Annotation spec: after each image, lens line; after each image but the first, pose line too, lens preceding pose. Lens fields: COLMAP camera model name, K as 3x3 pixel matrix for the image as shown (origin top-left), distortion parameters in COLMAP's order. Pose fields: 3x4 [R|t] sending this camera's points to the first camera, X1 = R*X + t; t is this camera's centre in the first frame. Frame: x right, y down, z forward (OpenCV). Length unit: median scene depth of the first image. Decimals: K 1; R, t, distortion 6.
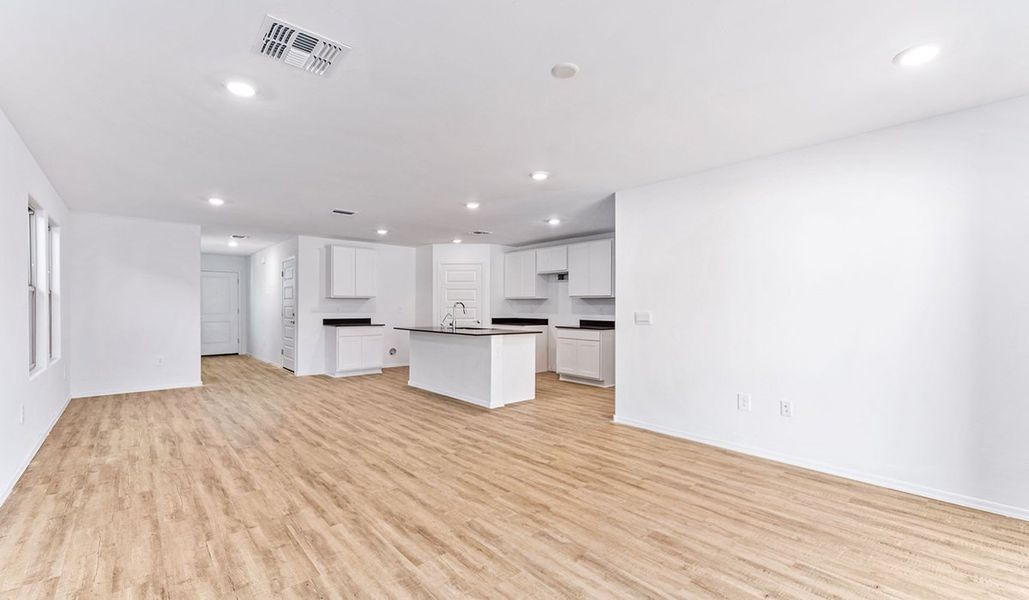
lens RADIAL K [[407.4, 0, 514.1], [0, 407.4, 306.8], [0, 0, 1]] dist [0.008519, 0.000033]
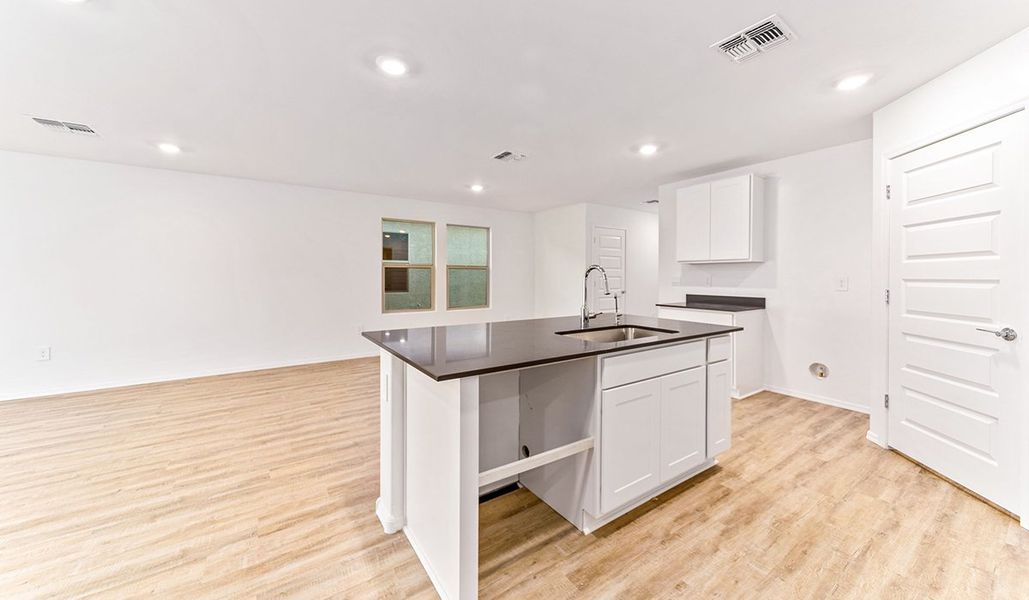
lens RADIAL K [[379.1, 0, 520.8], [0, 379.1, 277.7], [0, 0, 1]] dist [0.003744, 0.000230]
pose [[-0.115554, 0.005378, -0.993287, 0.340340], [-0.003041, 0.999979, 0.005768, -0.000452], [0.993297, 0.003687, -0.115536, 1.243616]]
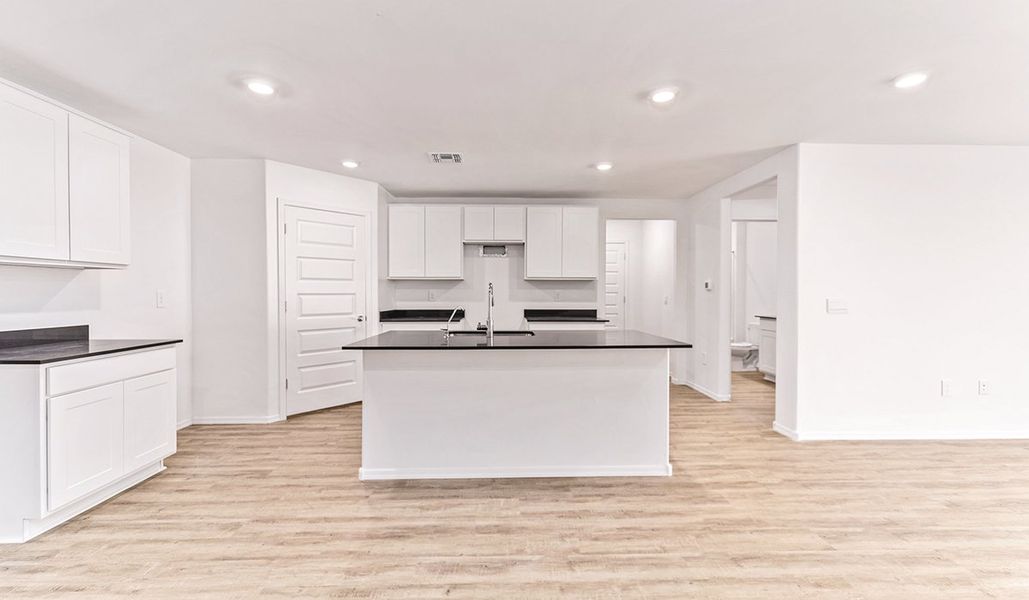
lens RADIAL K [[407.4, 0, 505.9], [0, 407.4, 294.5], [0, 0, 1]] dist [0.008519, 0.000033]
pose [[0.656052, -0.007013, 0.754684, -0.643874], [0.001599, 0.999967, 0.007902, -0.001134], [-0.754714, -0.003978, 0.656041, 0.836821]]
